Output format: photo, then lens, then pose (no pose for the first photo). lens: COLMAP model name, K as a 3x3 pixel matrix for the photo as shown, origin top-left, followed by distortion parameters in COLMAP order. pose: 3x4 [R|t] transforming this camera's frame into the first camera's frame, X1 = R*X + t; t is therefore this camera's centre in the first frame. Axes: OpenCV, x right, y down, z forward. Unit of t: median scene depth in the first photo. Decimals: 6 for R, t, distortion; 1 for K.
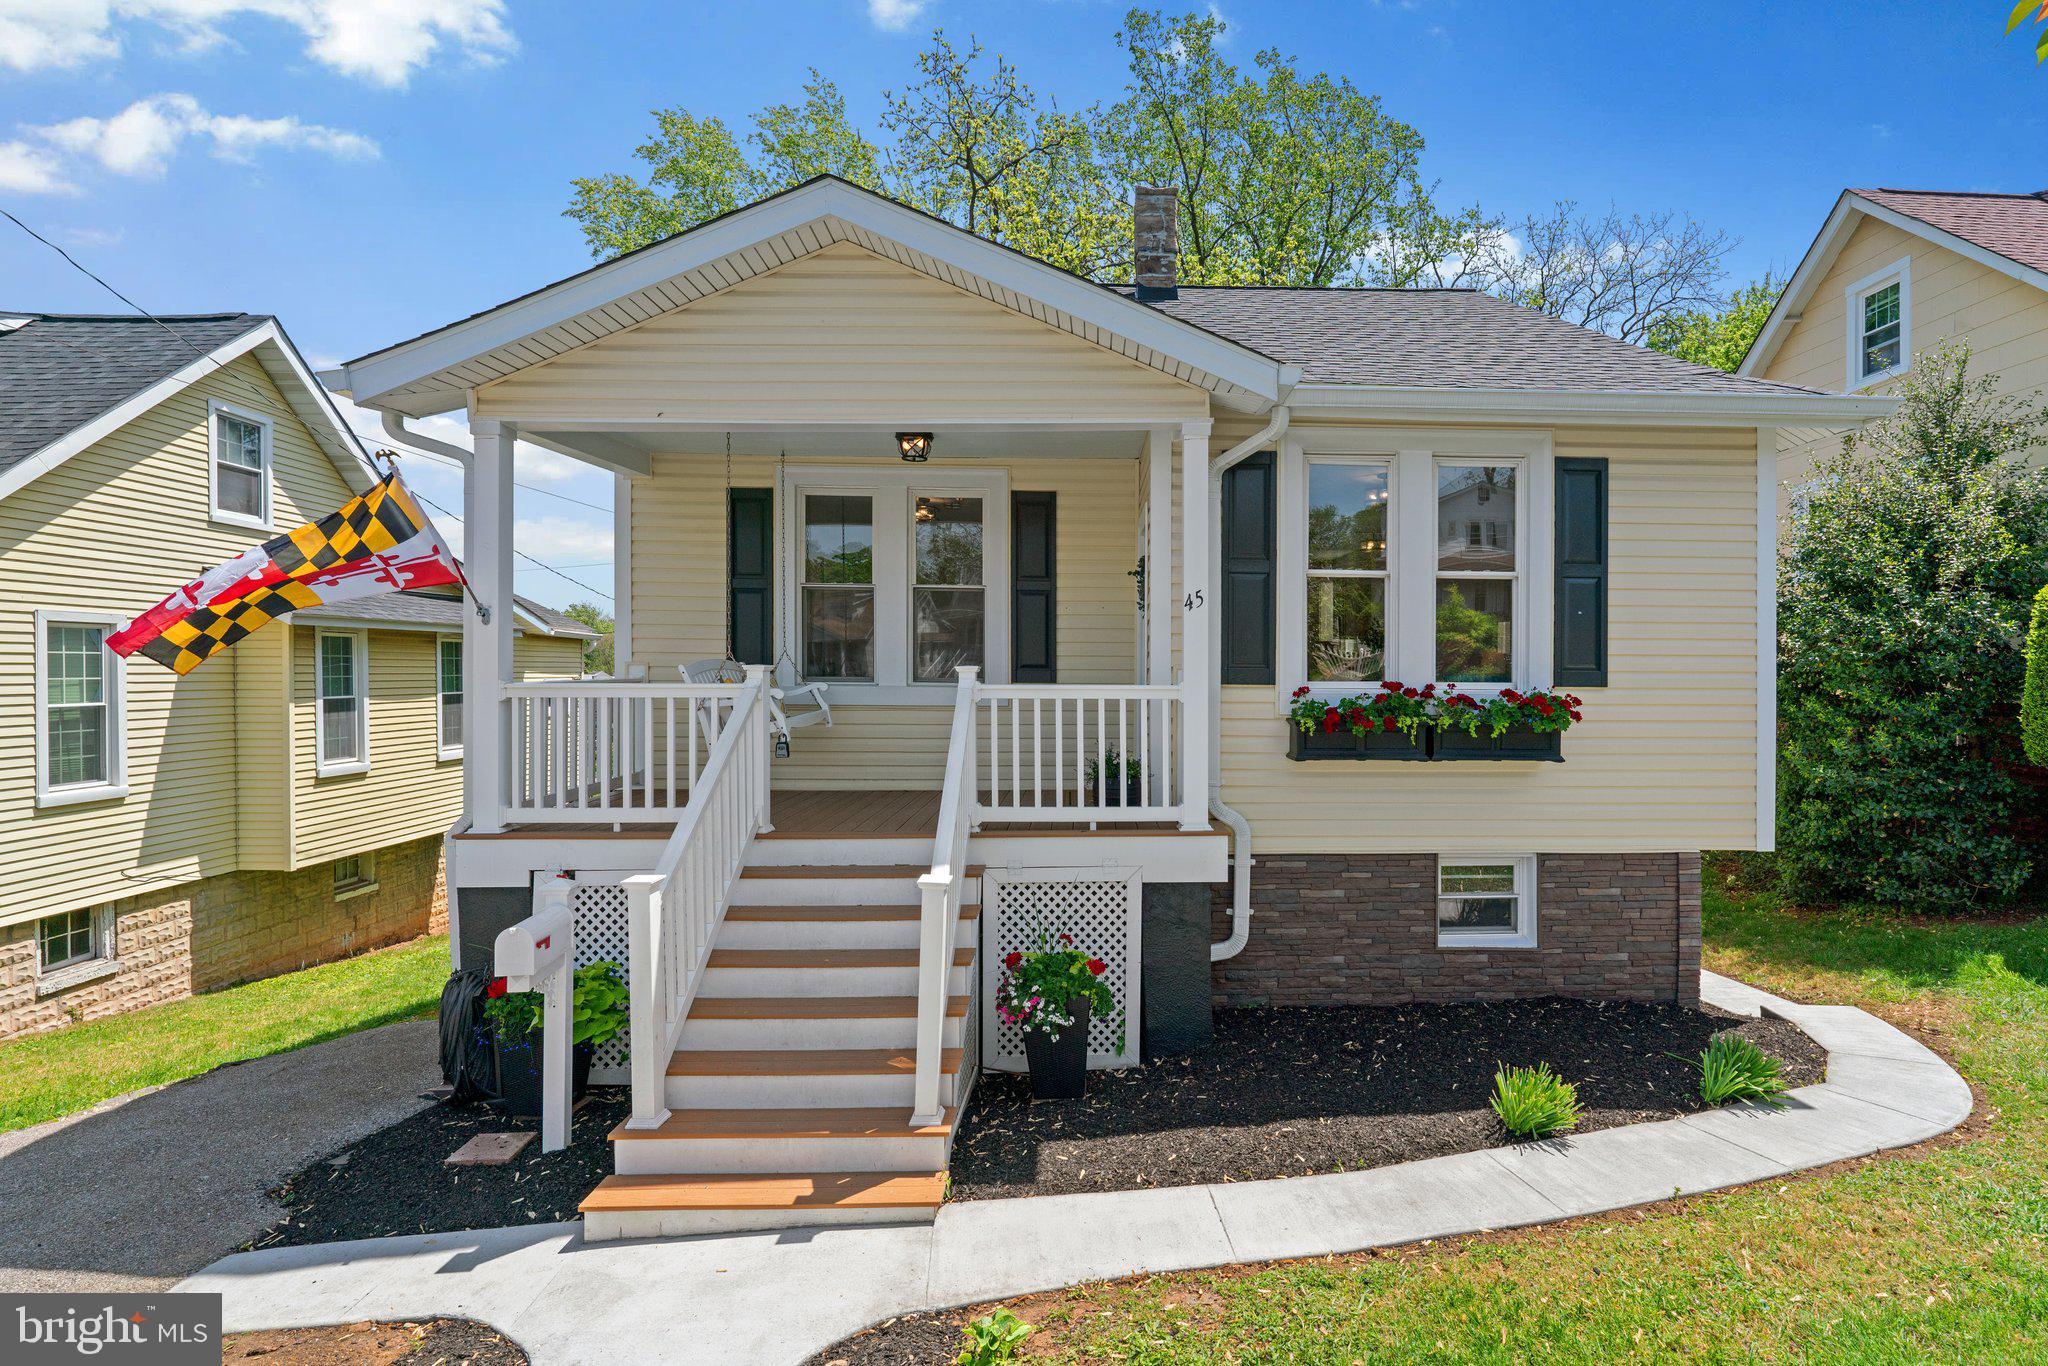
lens RADIAL K [[968.8, 0, 1112.5], [0, 968.8, 679.5], [0, 0, 1]] dist [-0.004910, 0.001497]
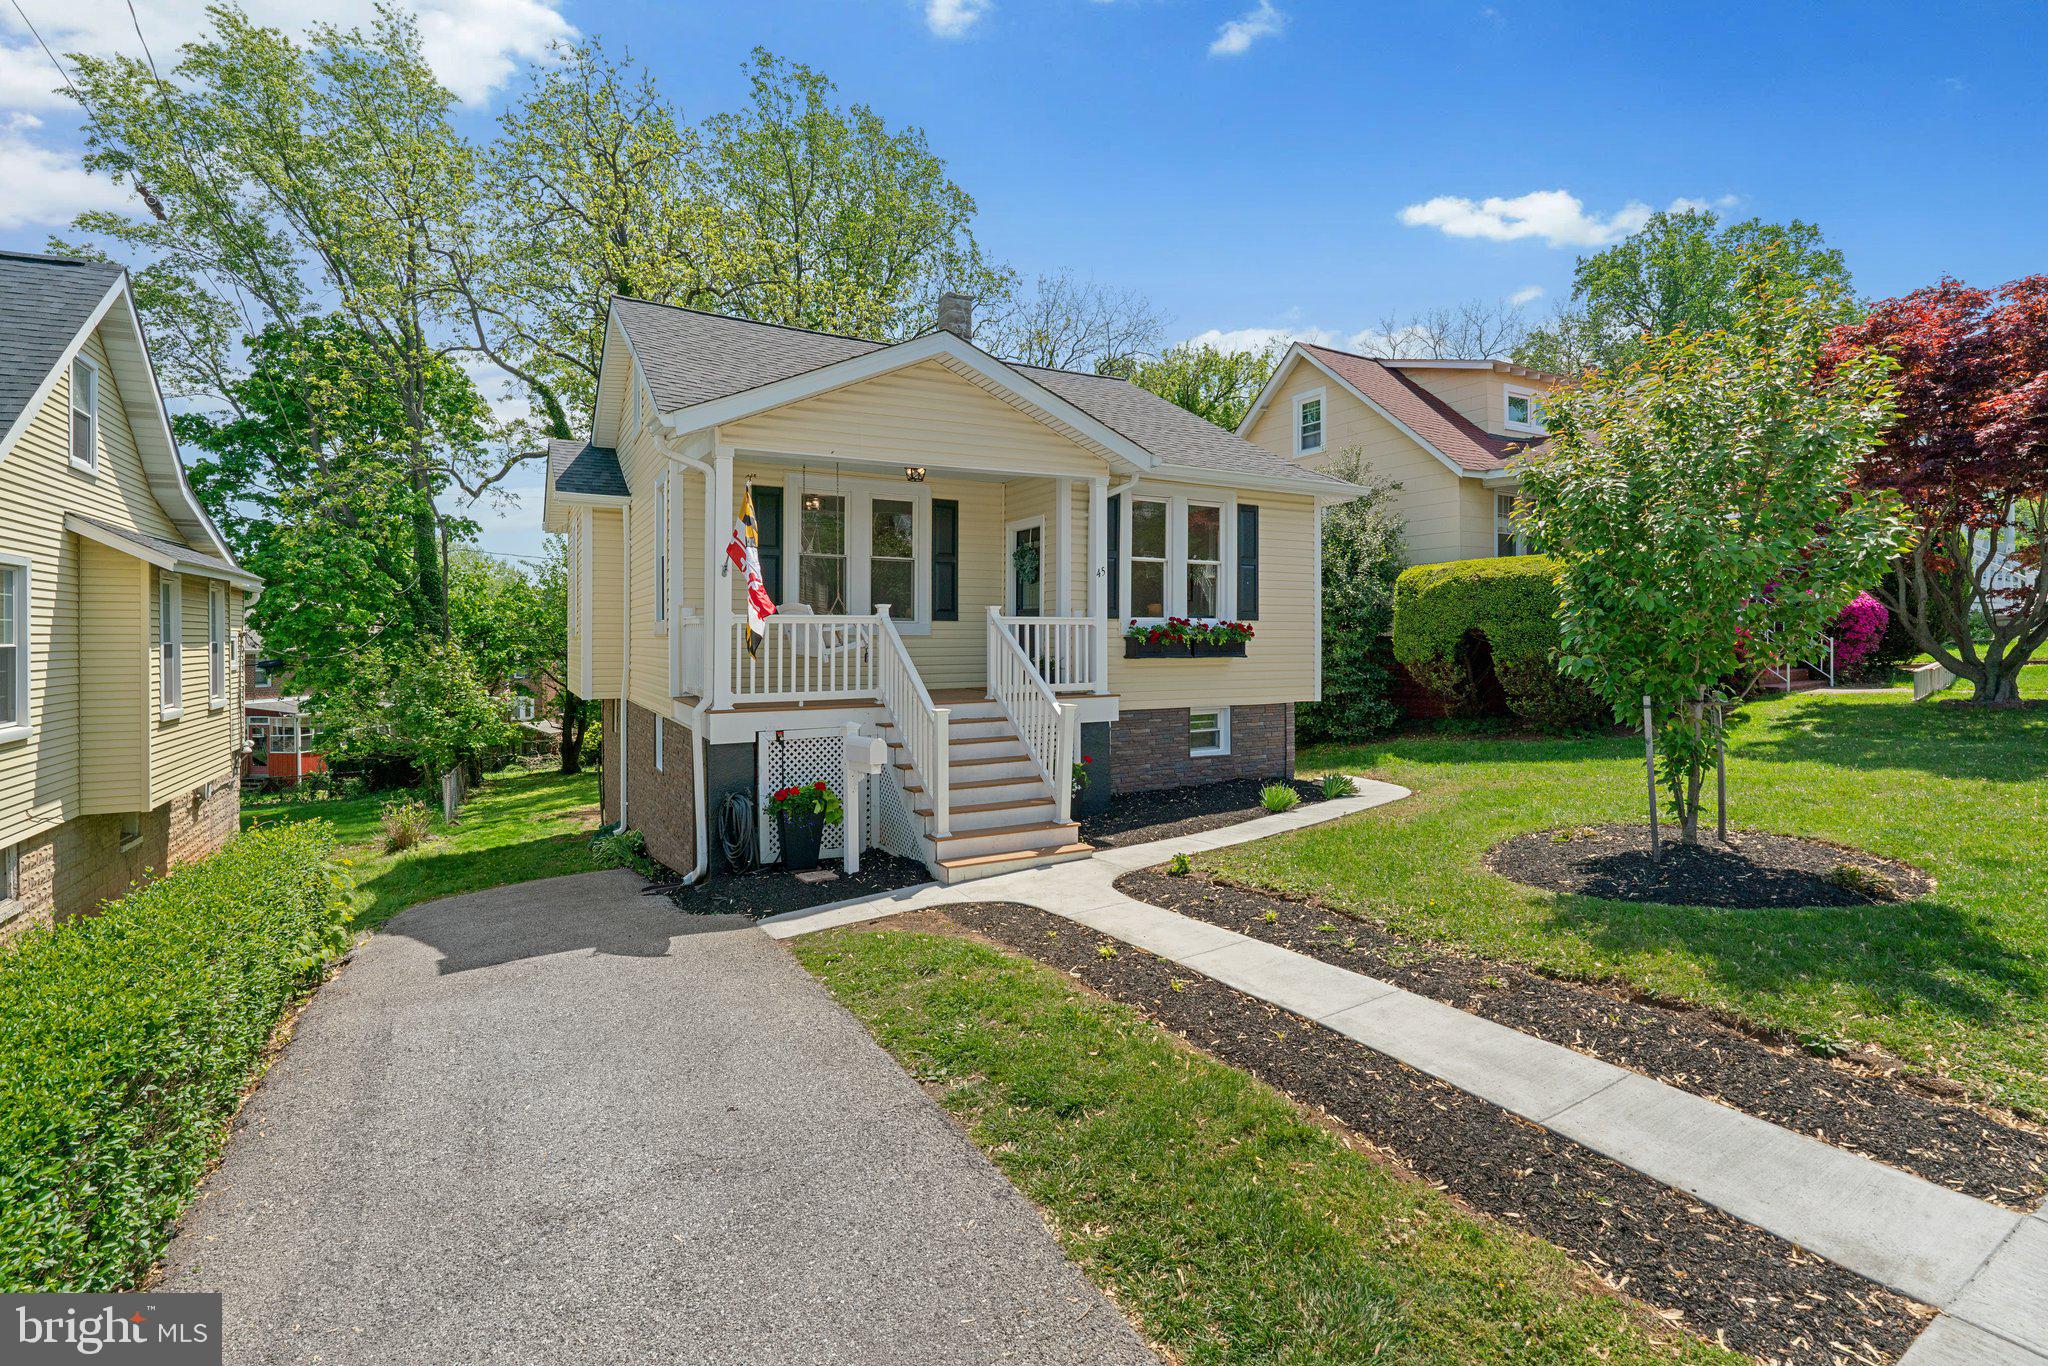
lens RADIAL K [[926.0, 0, 1034.0], [0, 926.0, 642.0], [0, 0, 1]] dist [-0.004810, 0.002872]
pose [[0.892659, -0.009001, 0.450643, -0.762197], [0.009910, 0.999951, 0.000343, 0.046747], [-0.450624, 0.004160, 0.892704, -0.494515]]
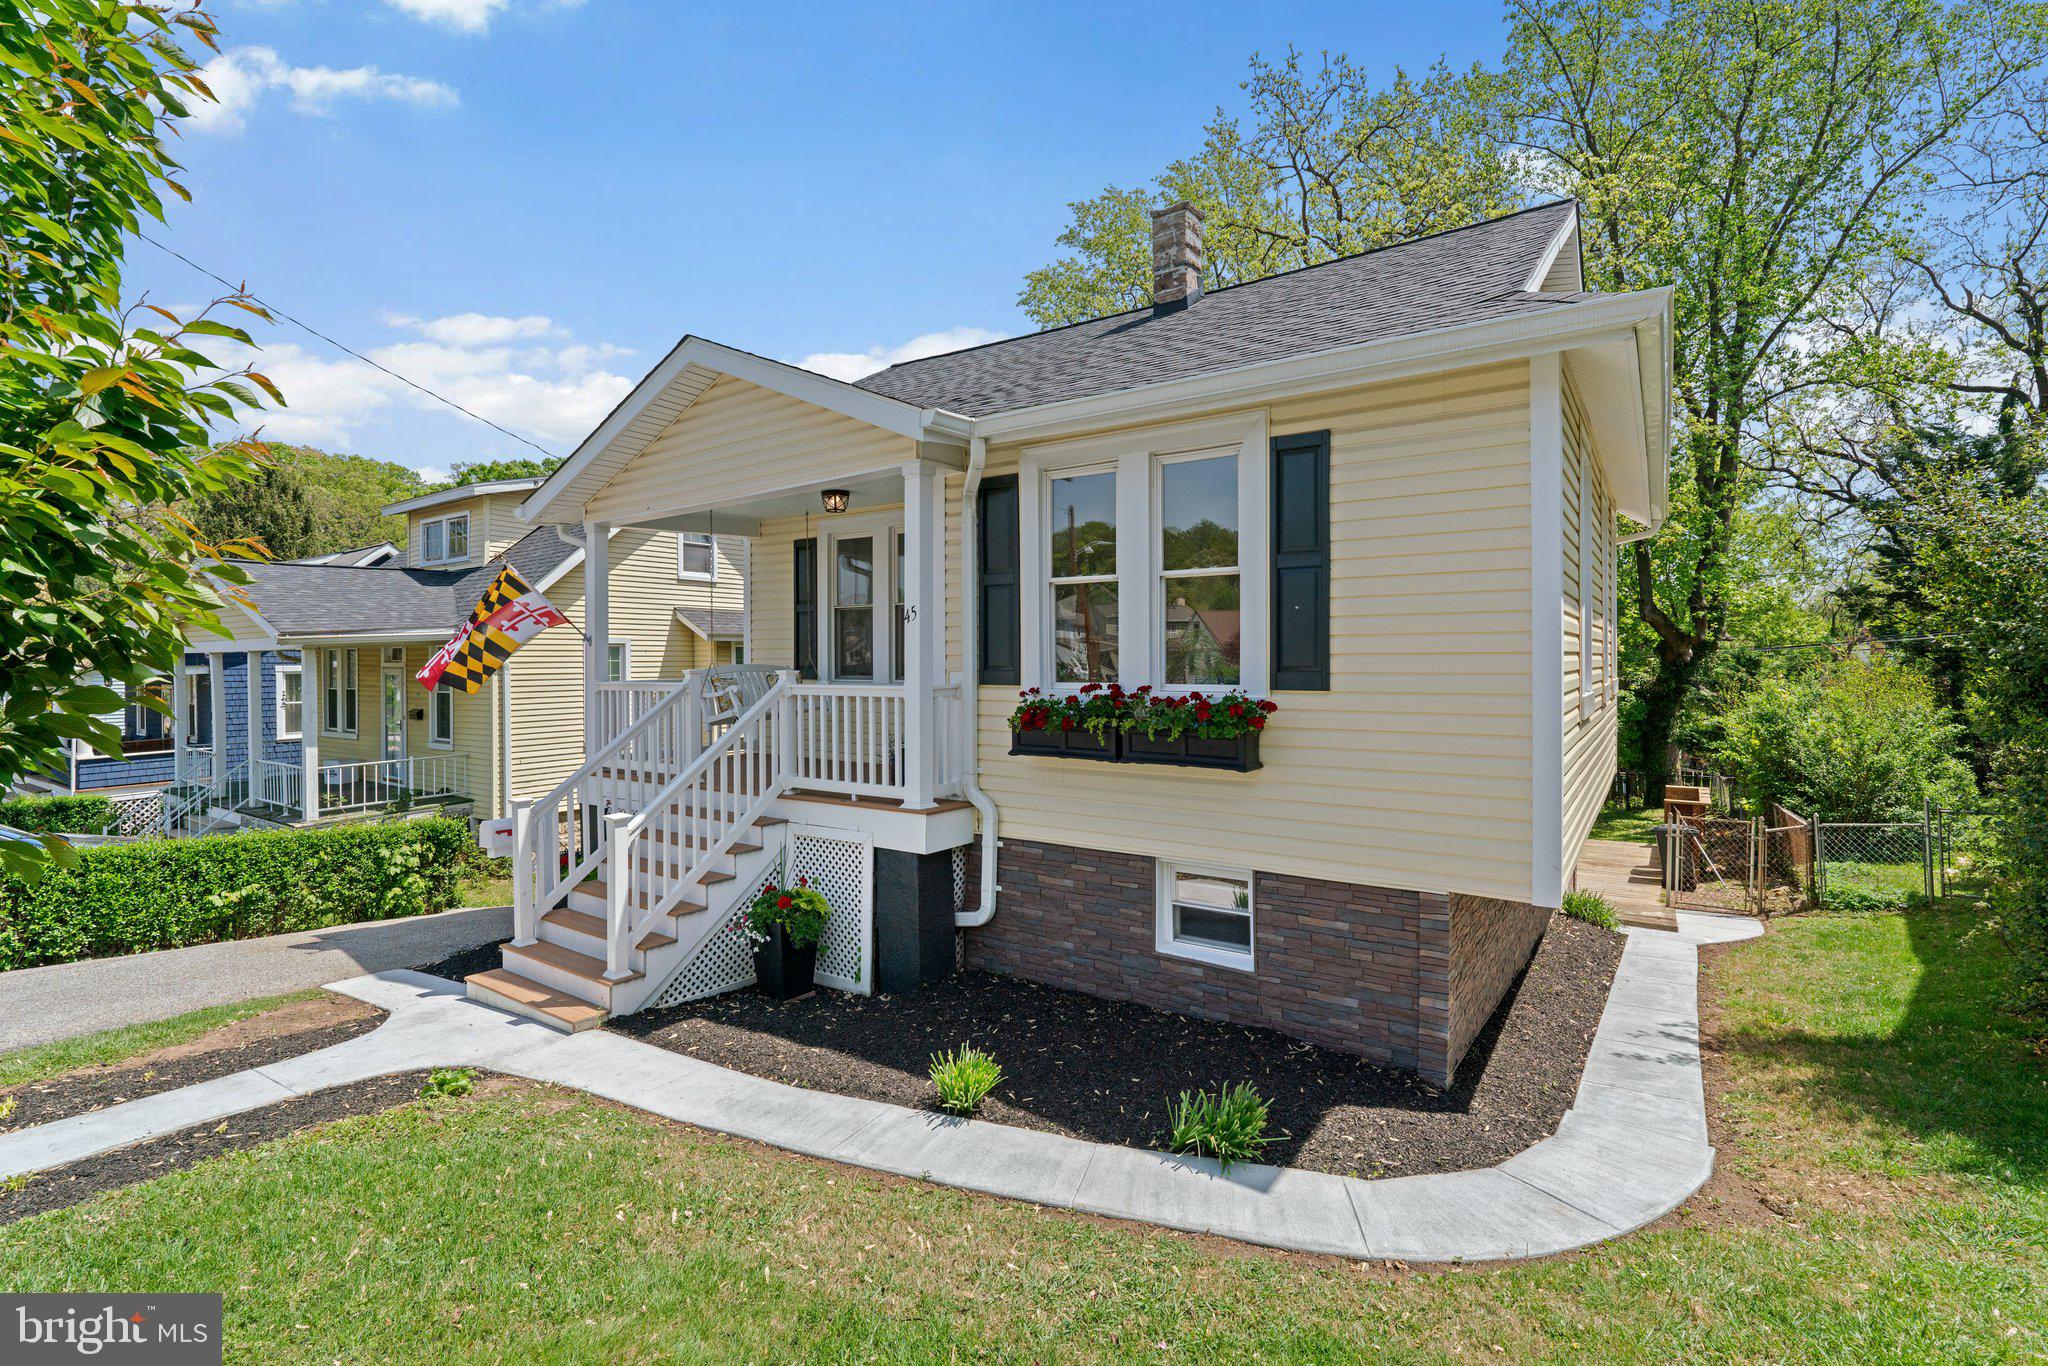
lens RADIAL K [[926.0, 0, 1017.9], [0, 926.0, 668.4], [0, 0, 1]] dist [-0.004810, 0.002872]
pose [[0.794720, -0.003476, -0.606966, 0.798730], [0.002626, 0.999994, -0.002288, -0.011196], [0.606971, 0.000224, 0.794724, 0.162965]]
